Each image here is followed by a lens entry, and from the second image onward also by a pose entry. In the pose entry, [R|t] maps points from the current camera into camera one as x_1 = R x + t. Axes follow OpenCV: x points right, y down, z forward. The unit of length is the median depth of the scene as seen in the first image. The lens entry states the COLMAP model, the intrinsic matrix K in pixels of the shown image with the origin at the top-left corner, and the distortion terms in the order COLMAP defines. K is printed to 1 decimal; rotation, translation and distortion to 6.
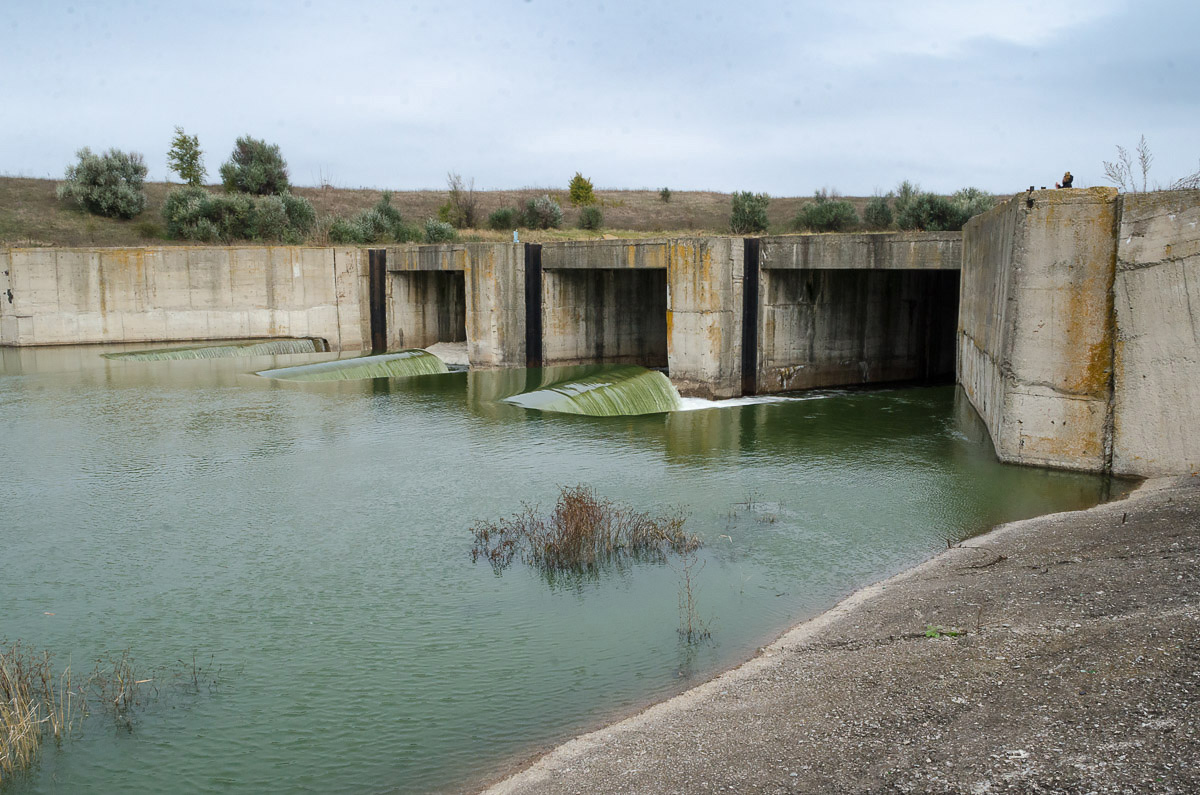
lens RADIAL K [[948.6, 0, 640.0], [0, 948.6, 402.0], [0, 0, 1]] dist [-0.089416, 0.016635]
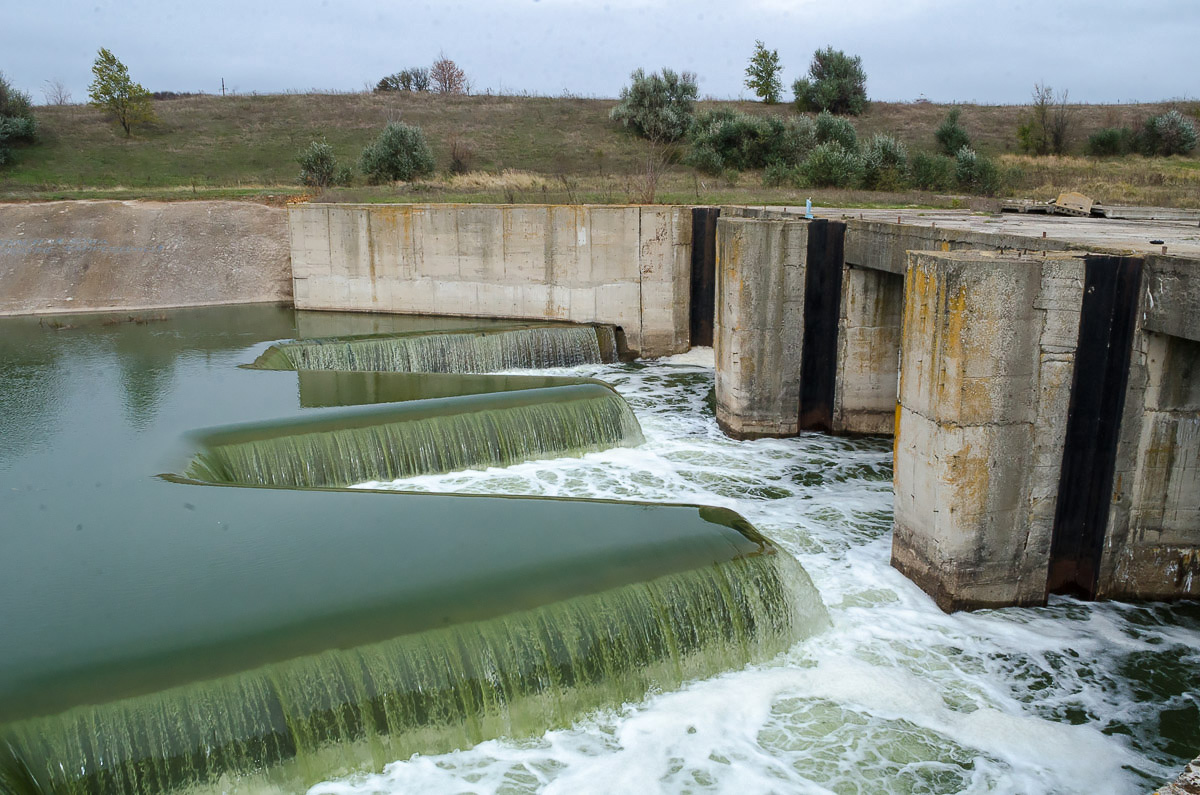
lens RADIAL K [[948.6, 0, 640.0], [0, 948.6, 402.0], [0, 0, 1]] dist [-0.089416, 0.016635]
pose [[0.770895, 0.157846, -0.617094, 0.179662], [-0.099553, 0.986760, 0.128037, -0.115048], [0.629134, -0.037270, 0.776403, 0.435647]]
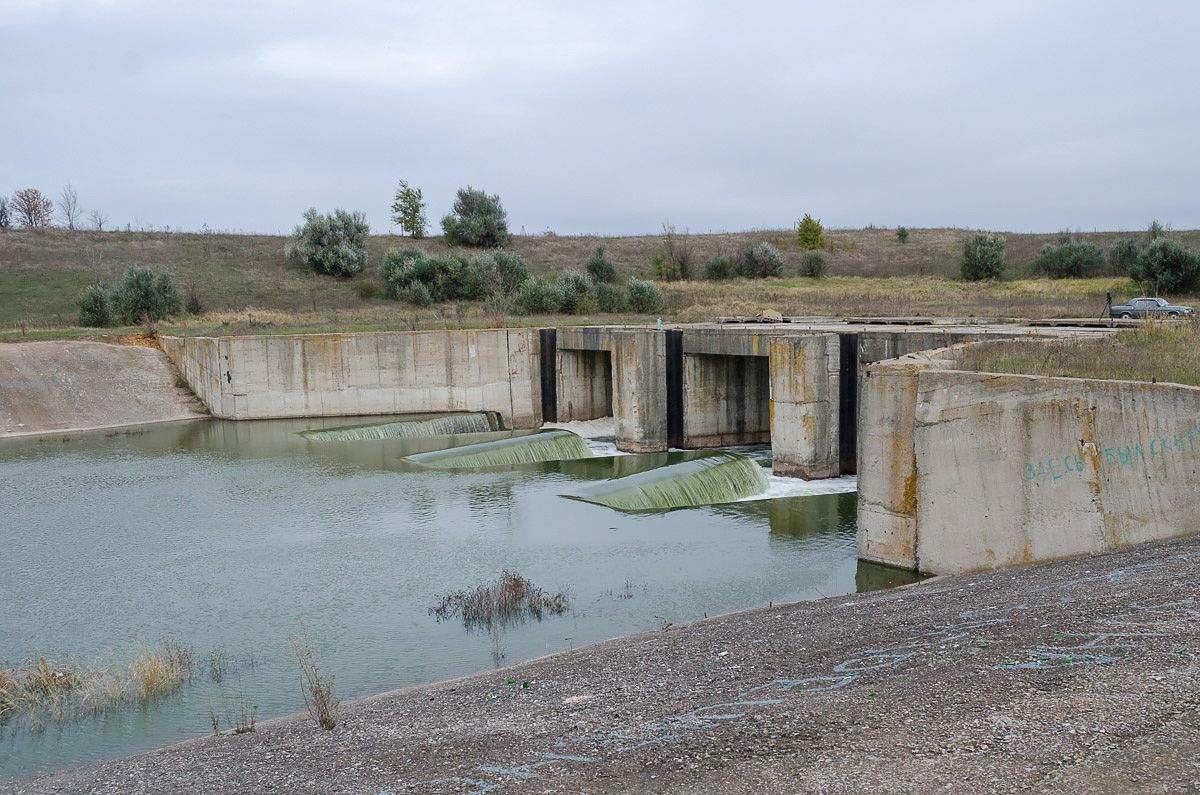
lens RADIAL K [[1058.6, 0, 745.0], [0, 1058.6, 430.5], [0, 0, 1]] dist [-0.078842, -0.001532]
pose [[0.987100, 0.010056, -0.159788, 0.159852], [-0.012548, 0.999815, -0.014594, -0.033781], [0.159612, 0.016411, 0.987043, -0.188888]]
